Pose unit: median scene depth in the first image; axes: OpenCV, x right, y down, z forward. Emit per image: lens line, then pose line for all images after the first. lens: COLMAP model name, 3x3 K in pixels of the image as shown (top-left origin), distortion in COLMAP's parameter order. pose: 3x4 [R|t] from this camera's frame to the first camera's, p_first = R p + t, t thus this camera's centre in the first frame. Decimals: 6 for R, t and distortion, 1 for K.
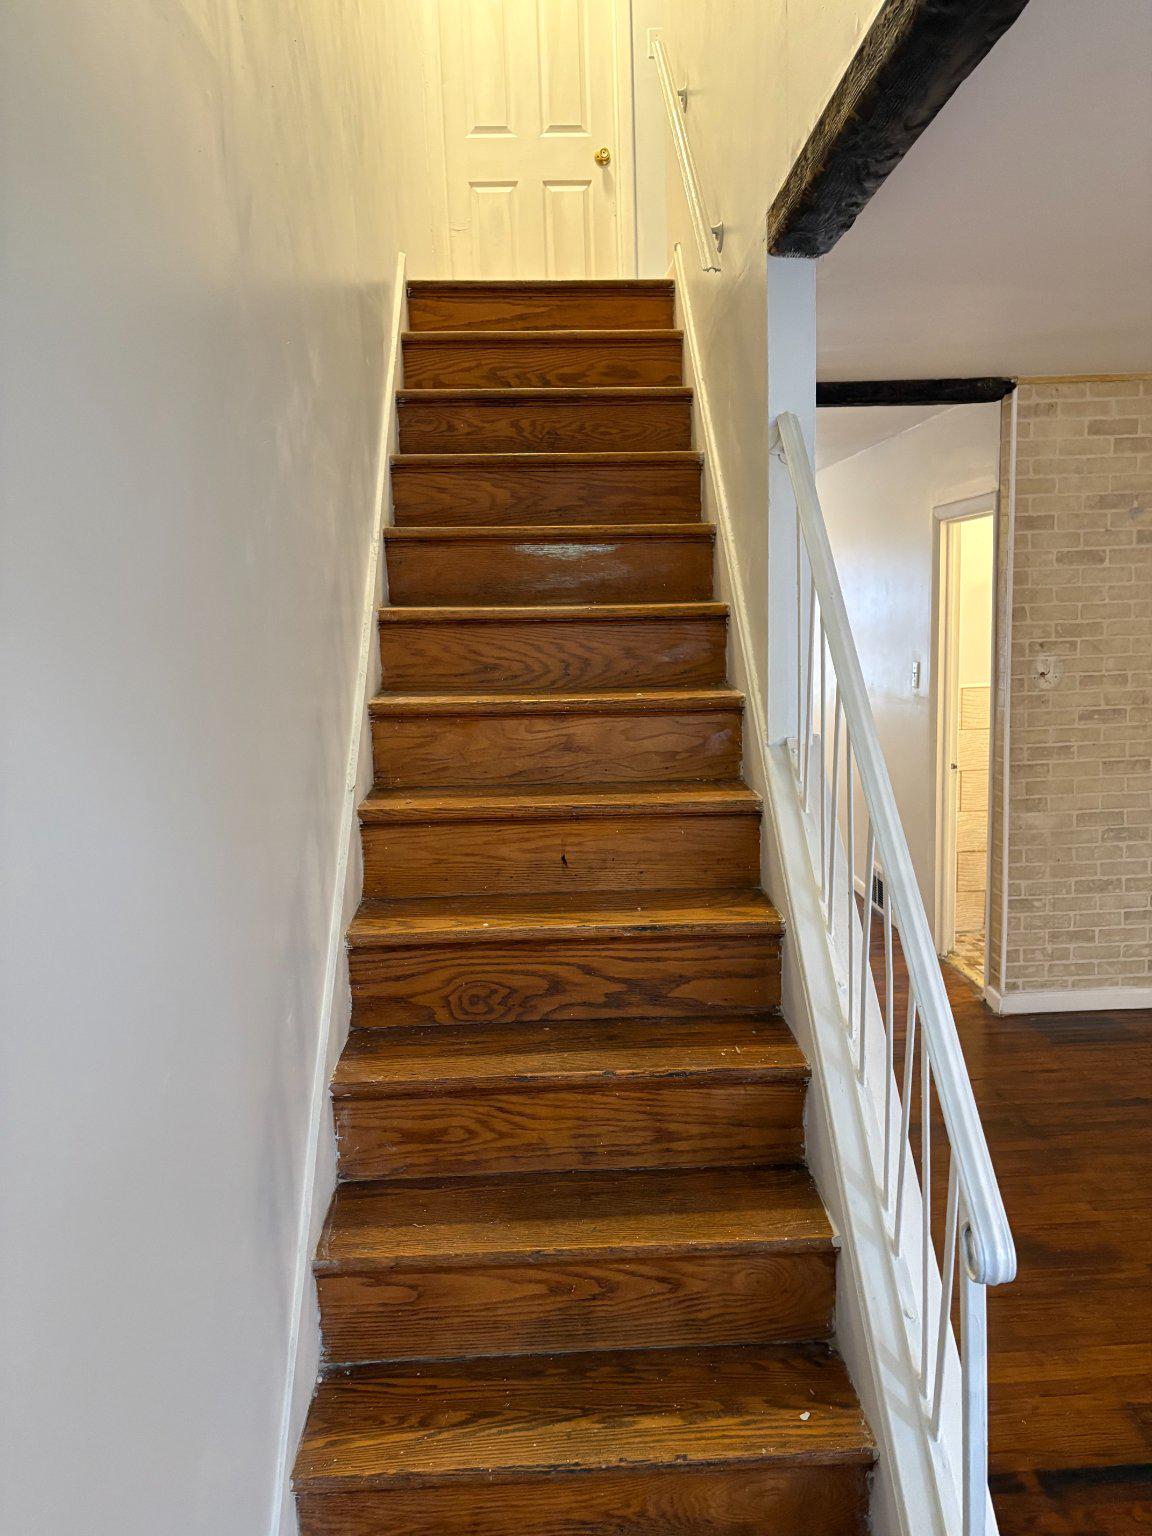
lens RADIAL K [[1145.0, 0, 579.2], [0, 1145.0, 773.4], [0, 0, 1]] dist [0.040903, -0.041919]
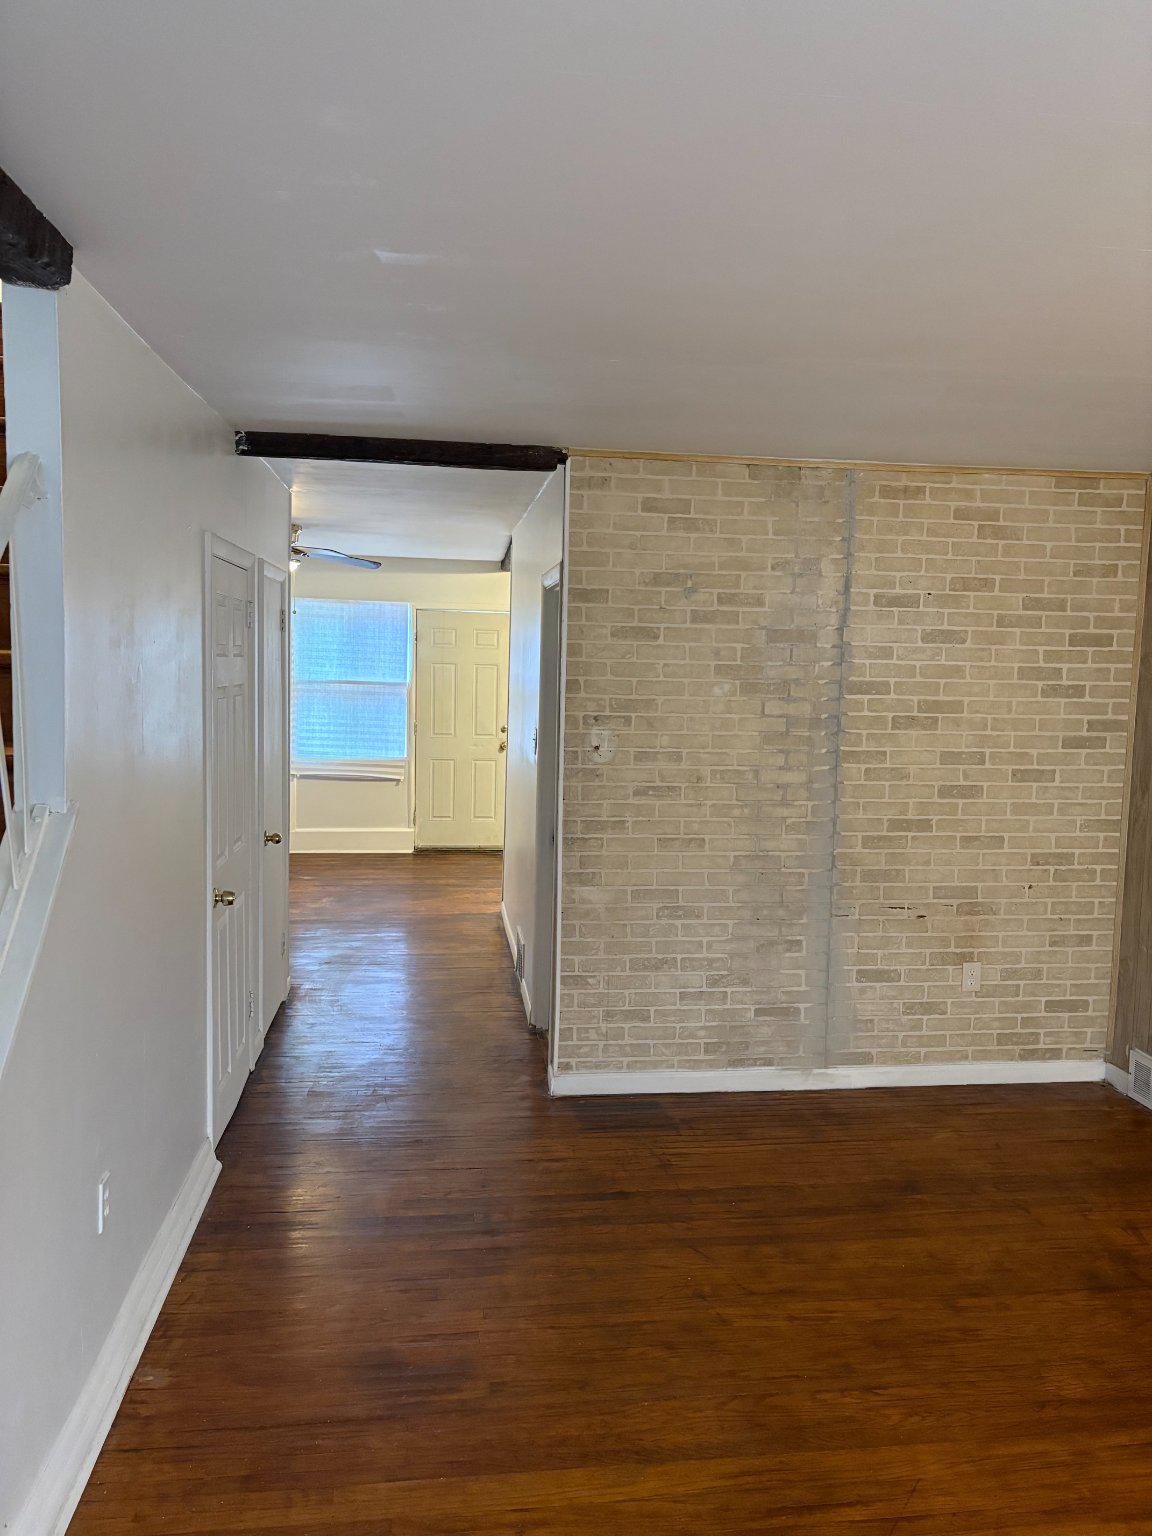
lens RADIAL K [[1145.0, 0, 587.9], [0, 1145.0, 771.7], [0, 0, 1]] dist [0.040903, -0.041919]
pose [[0.994711, 0.049859, 0.089801, 0.308630], [-0.045451, 0.997690, -0.050481, -0.015440], [-0.092111, 0.046132, 0.994680, 0.024333]]
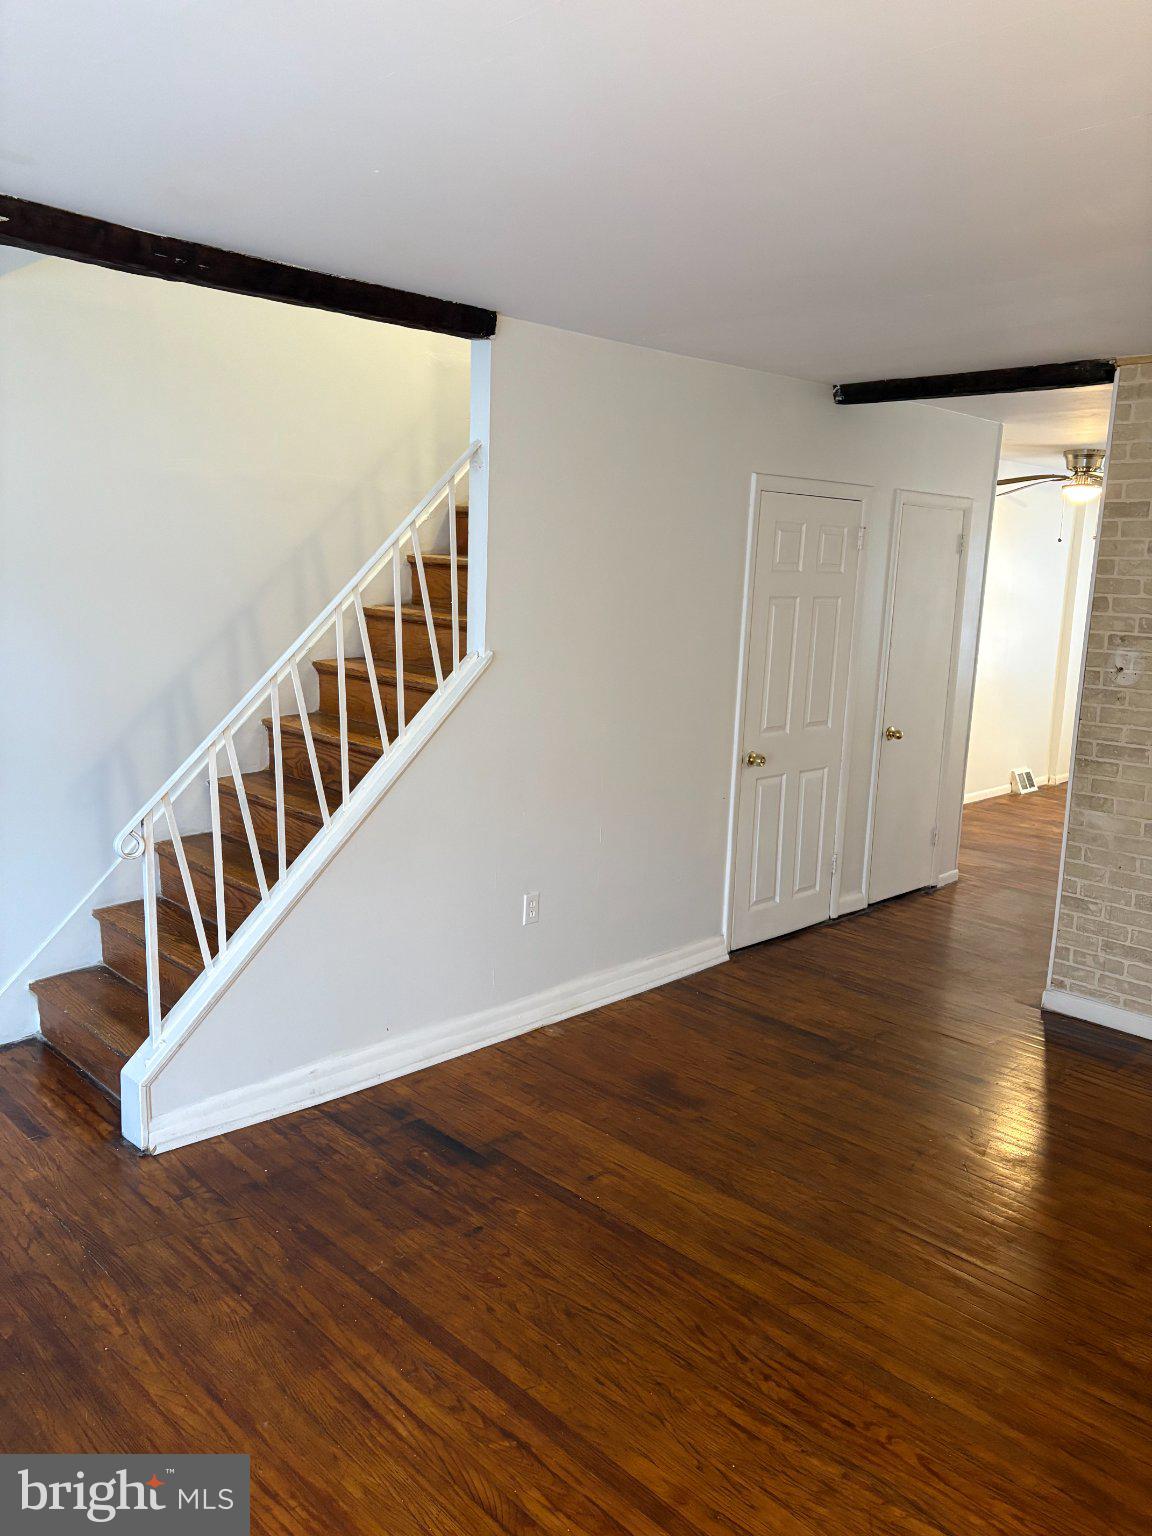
lens RADIAL K [[1145.0, 0, 570.0], [0, 1145.0, 771.7], [0, 0, 1]] dist [0.040903, -0.041919]
pose [[0.672972, 0.188779, -0.715173, 0.797679], [-0.161339, 0.981065, 0.107145, -0.031635], [0.721858, 0.043280, 0.690687, 0.013974]]
